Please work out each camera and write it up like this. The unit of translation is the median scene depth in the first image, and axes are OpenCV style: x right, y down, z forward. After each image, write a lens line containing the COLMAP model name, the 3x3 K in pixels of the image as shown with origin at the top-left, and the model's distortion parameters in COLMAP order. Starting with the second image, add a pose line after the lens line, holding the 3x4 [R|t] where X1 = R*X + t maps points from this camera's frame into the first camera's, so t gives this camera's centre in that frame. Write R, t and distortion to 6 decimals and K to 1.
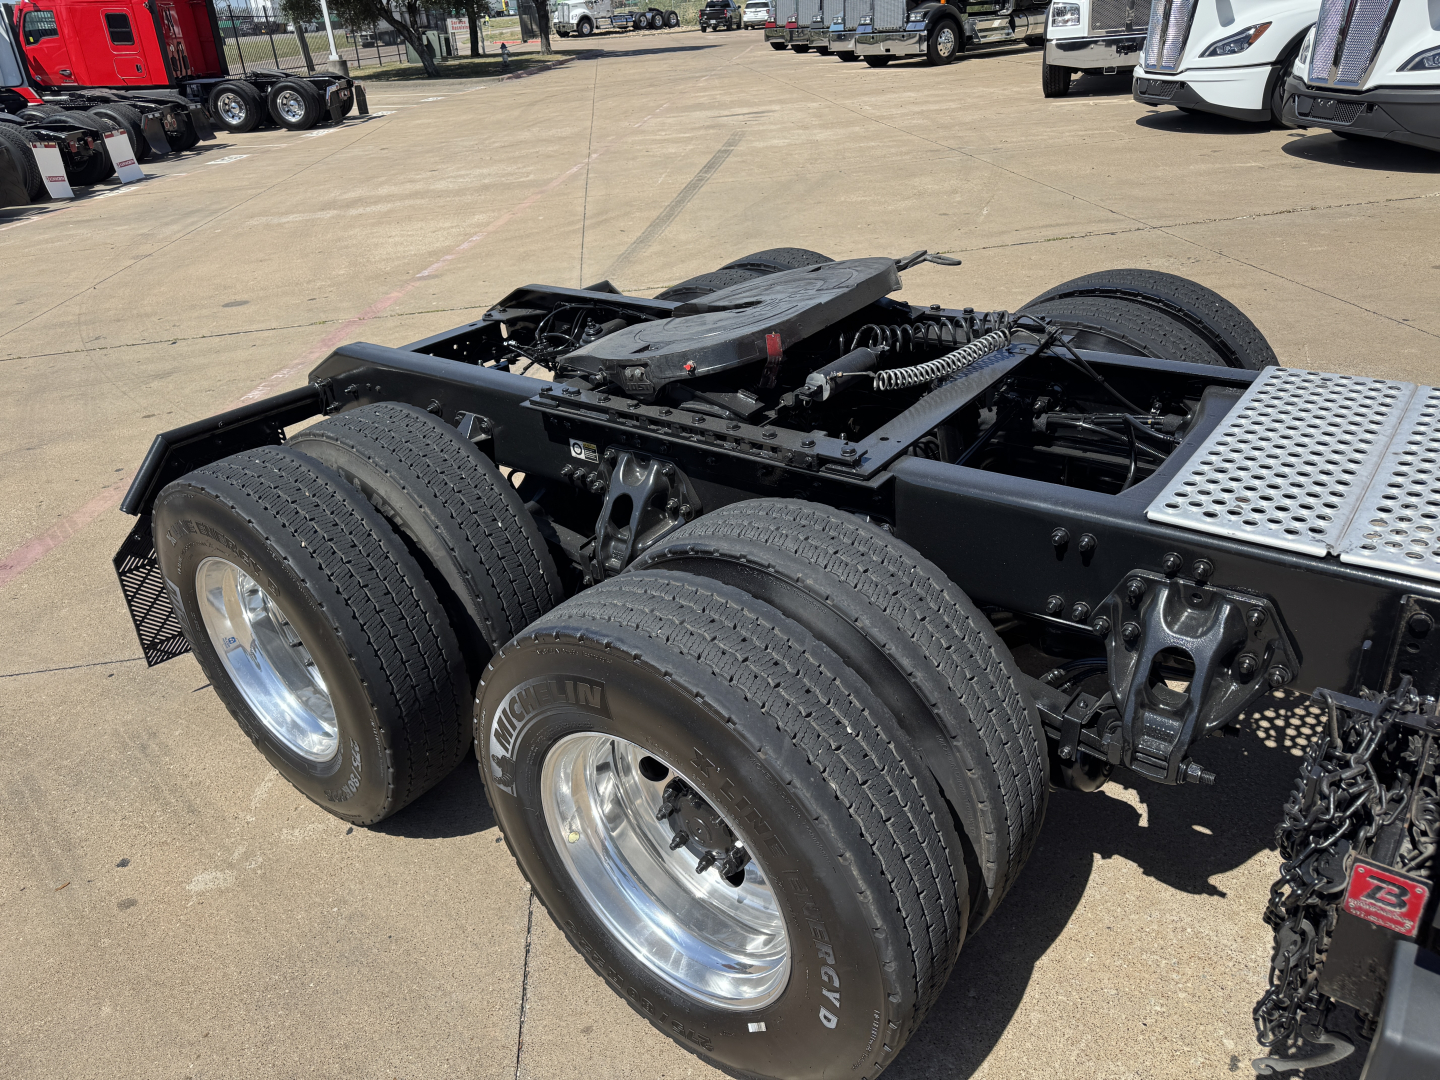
lens RADIAL K [[1033.8, 0, 720.0], [0, 1033.8, 540.0], [0, 0, 1]] dist [0.003783, 0.000738]
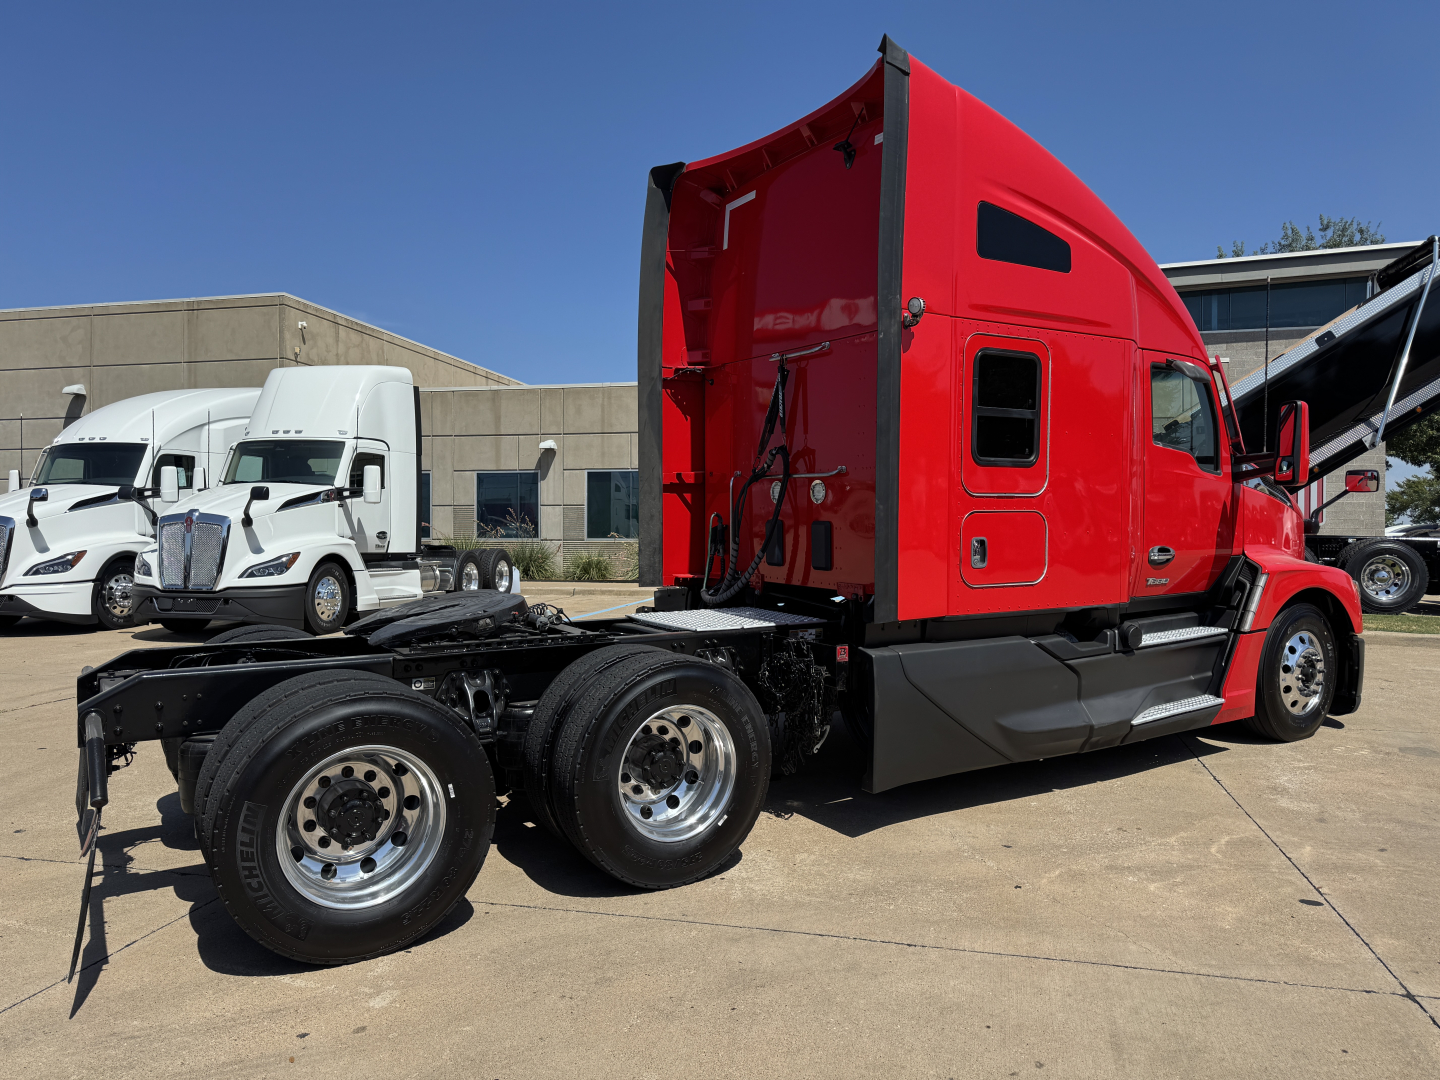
lens RADIAL K [[1059.0, 0, 708.5], [0, 1059.0, 548.7], [0, 0, 1]] dist [0.007882, 0.001689]
pose [[0.331669, 0.056905, 0.941678, -0.312294], [0.413854, 0.888228, -0.199438, 0.049374], [-0.847774, 0.455865, 0.271047, 0.005417]]
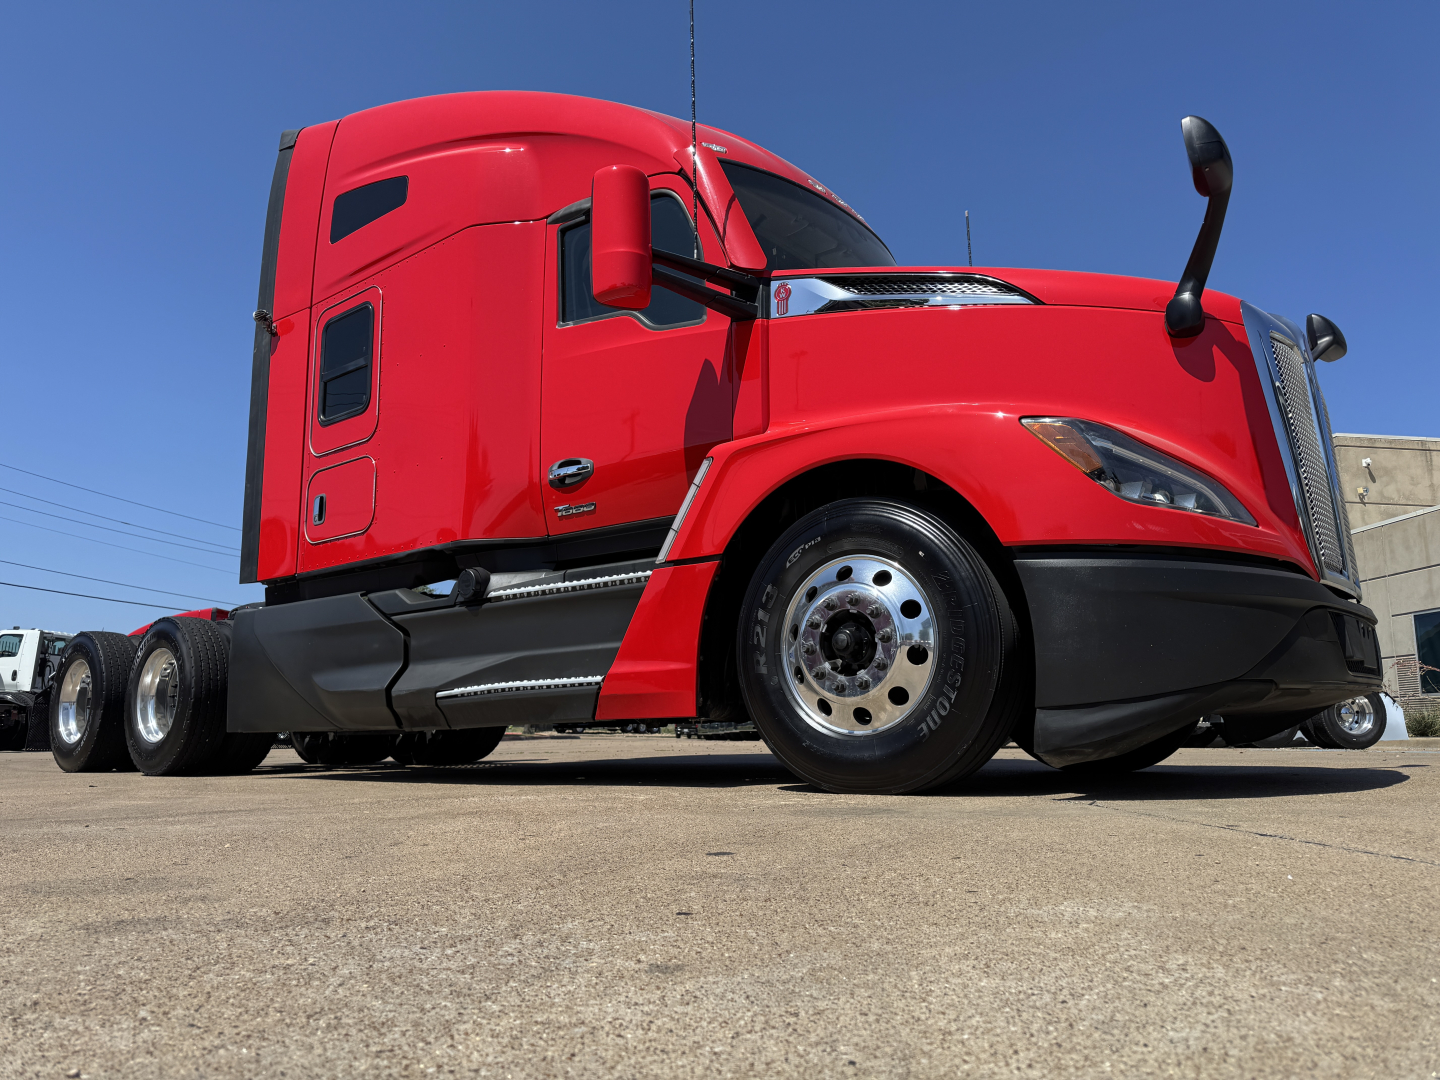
lens RADIAL K [[1045.2, 0, 723.6], [0, 1045.2, 542.6], [0, 0, 1]] dist [0.023535, -0.009507]
pose [[0.996383, 0.074442, -0.040985, 0.248093], [-0.083749, 0.778452, -0.622093, 0.251967], [-0.014405, 0.623275, 0.781870, -0.270471]]
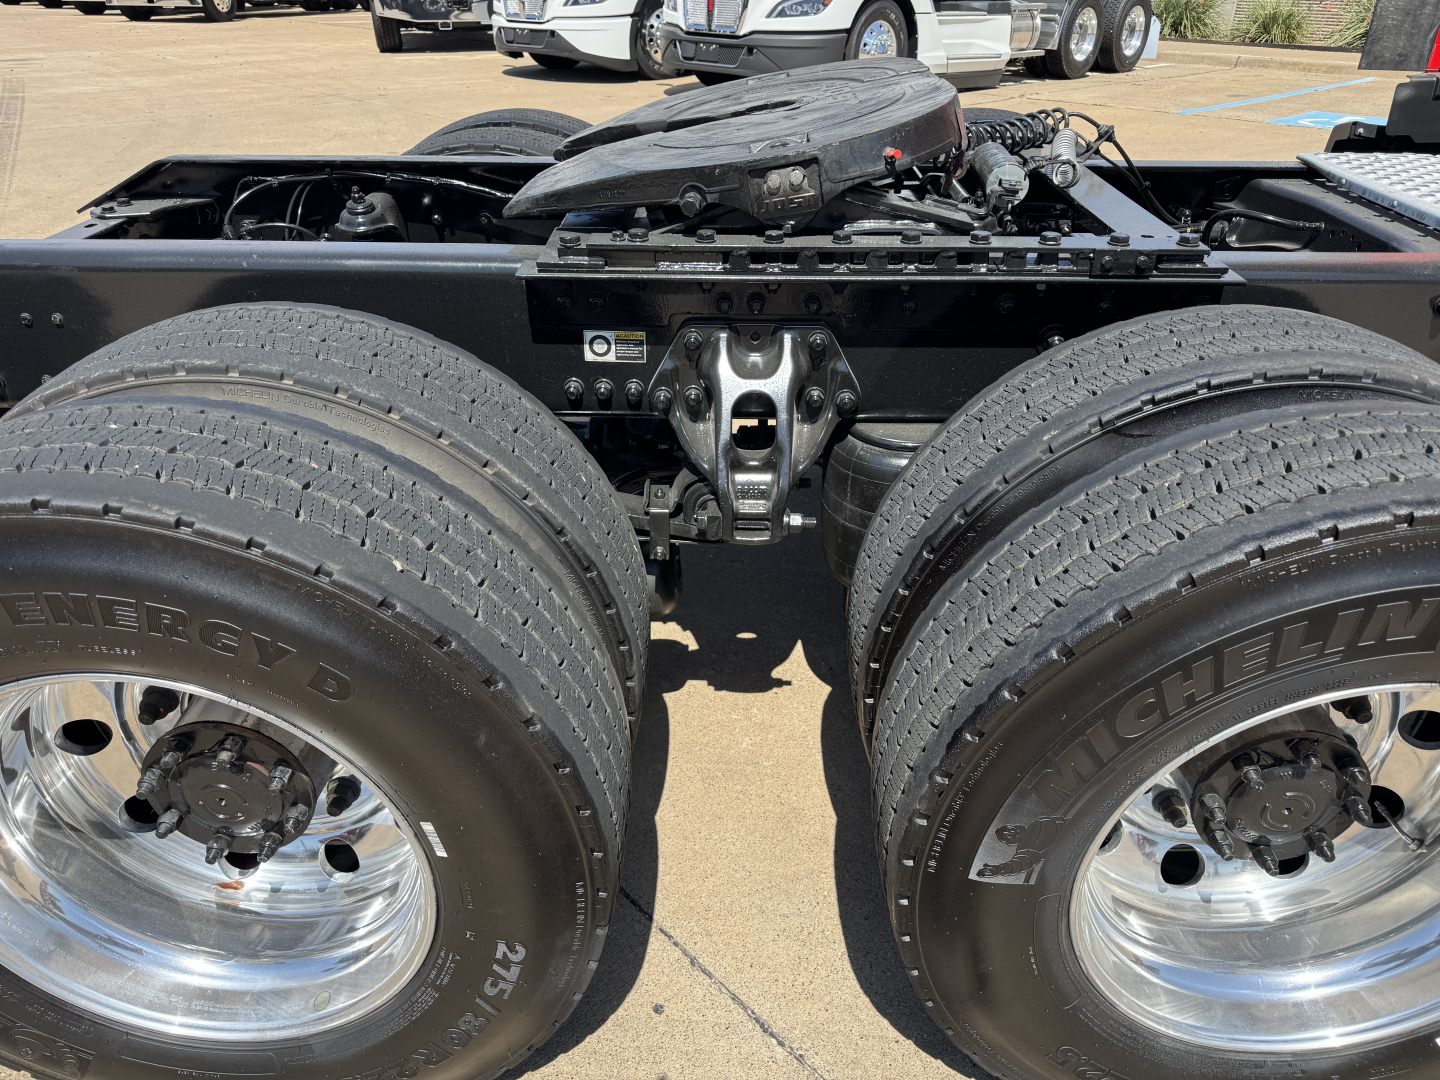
lens RADIAL K [[1021.3, 0, 737.5], [0, 1021.3, 546.5], [0, 0, 1]] dist [-0.002266, -0.006510]
pose [[0.778180, -0.234555, 0.582597, -0.085825], [0.224772, 0.970211, 0.090380, -0.002033], [-0.586441, 0.060620, 0.807720, 0.091984]]
